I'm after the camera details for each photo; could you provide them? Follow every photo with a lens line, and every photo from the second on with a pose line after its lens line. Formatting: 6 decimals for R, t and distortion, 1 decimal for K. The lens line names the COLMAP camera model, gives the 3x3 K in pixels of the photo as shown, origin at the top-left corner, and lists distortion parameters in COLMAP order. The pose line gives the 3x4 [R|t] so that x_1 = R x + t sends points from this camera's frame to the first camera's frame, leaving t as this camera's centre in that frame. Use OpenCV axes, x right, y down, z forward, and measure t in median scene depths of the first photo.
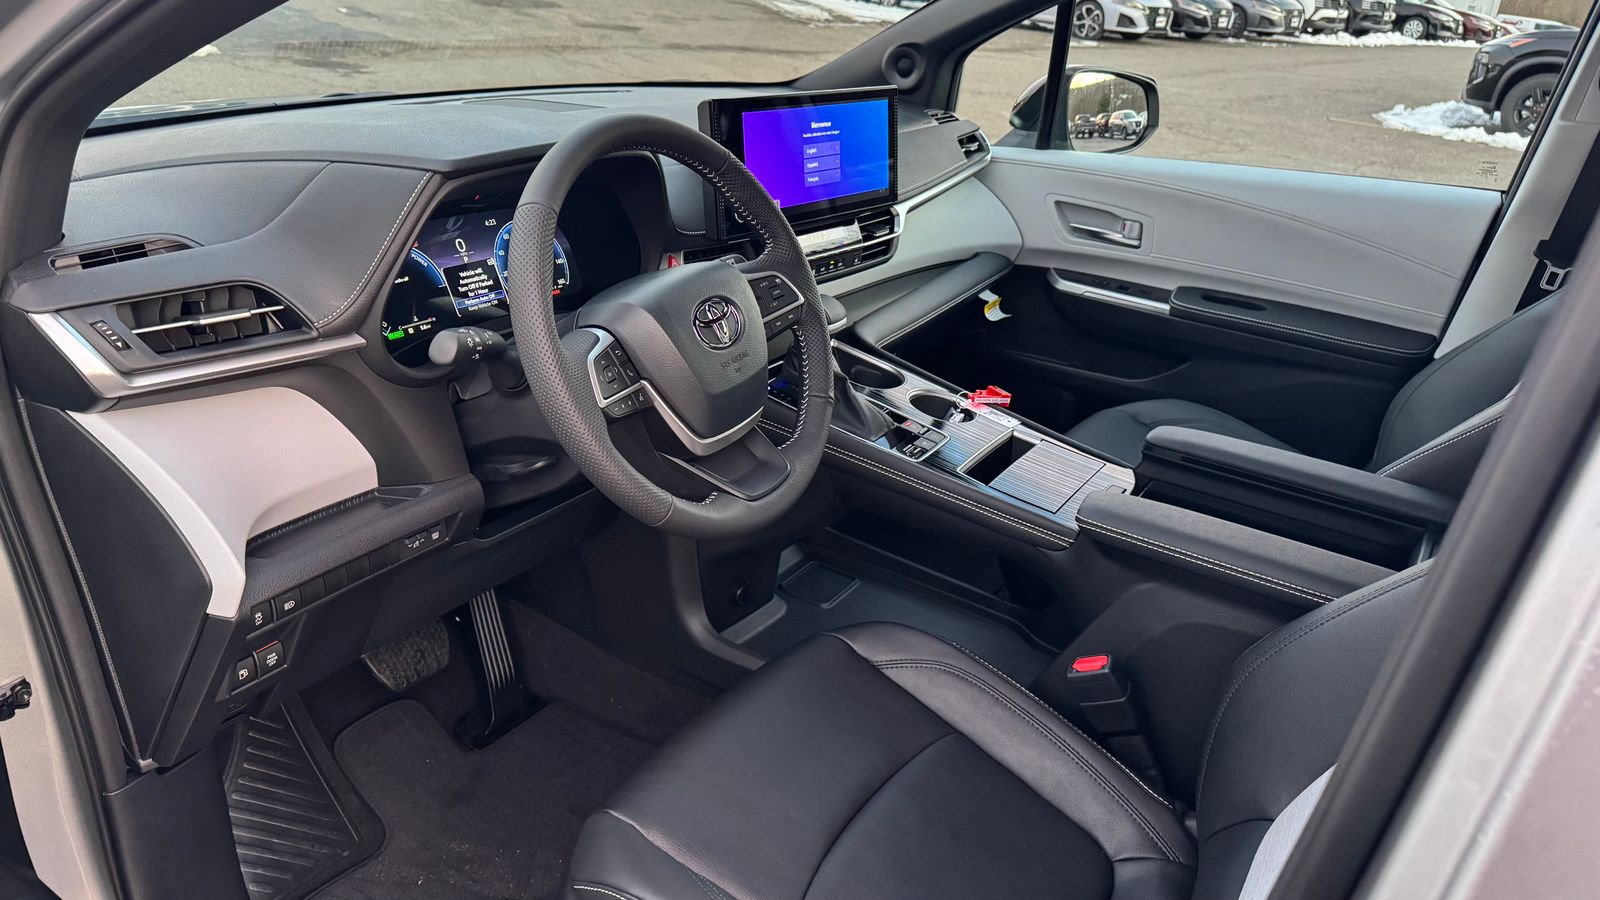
lens RADIAL K [[1159.2, 0, 800.0], [0, 1159.2, 450.0], [0, 0, 1]] dist [0.000946, -0.004481]
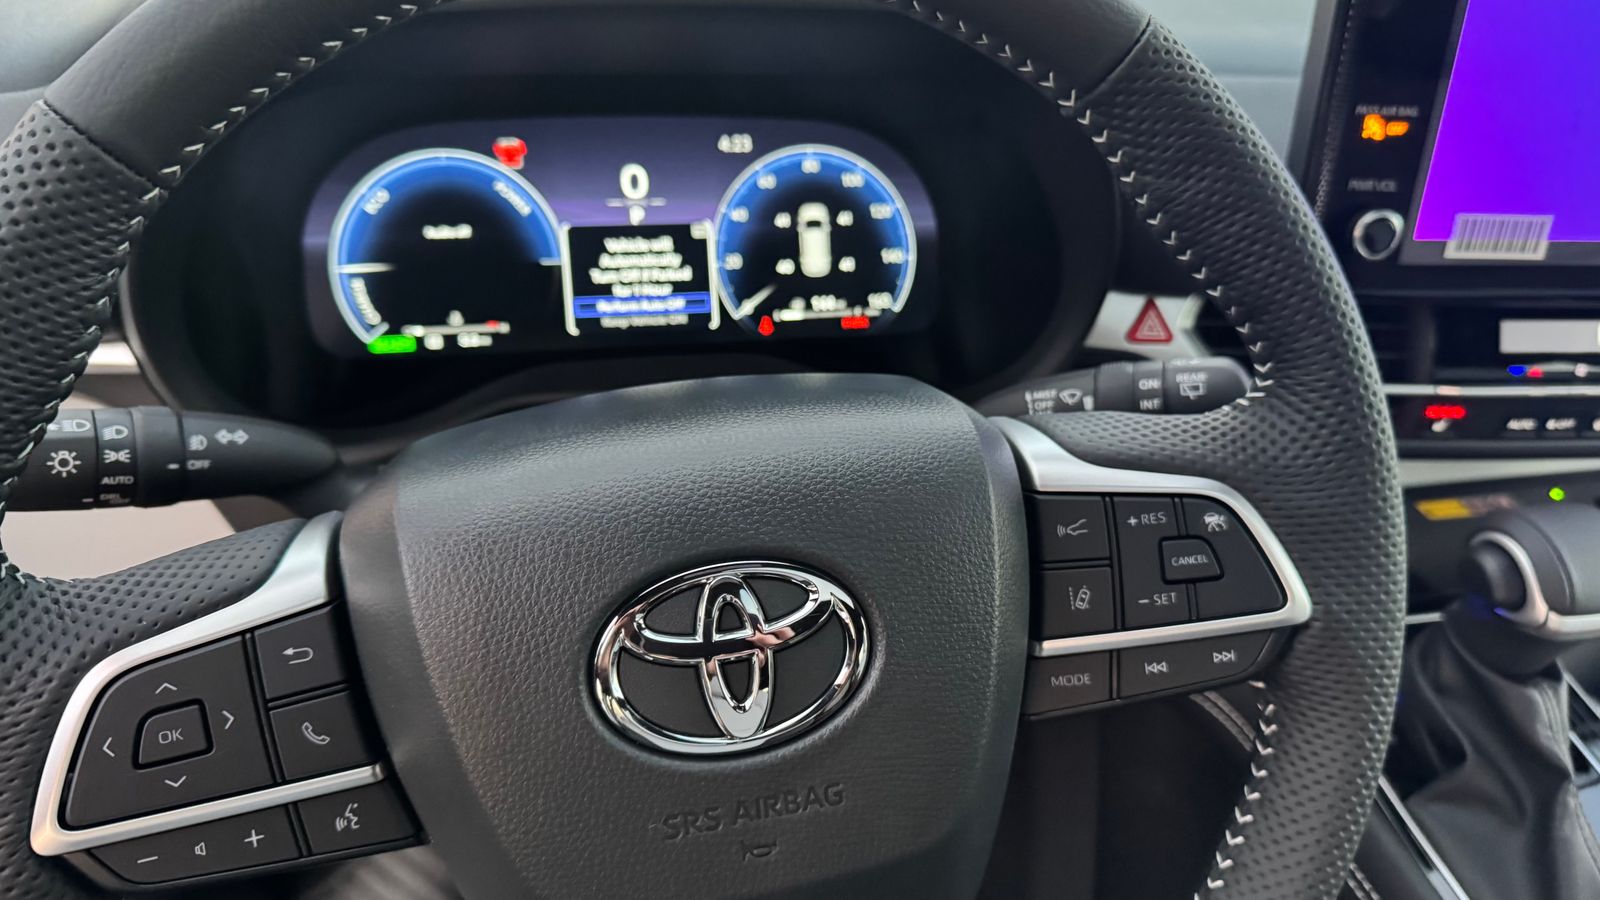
lens RADIAL K [[1159.2, 0, 800.0], [0, 1159.2, 450.0], [0, 0, 1]] dist [0.000946, -0.004481]
pose [[0.704989, 0.327293, -0.629182, 0.074306], [-0.277619, 0.943709, 0.179838, -0.174516], [0.652624, 0.047889, 0.756167, 0.691251]]
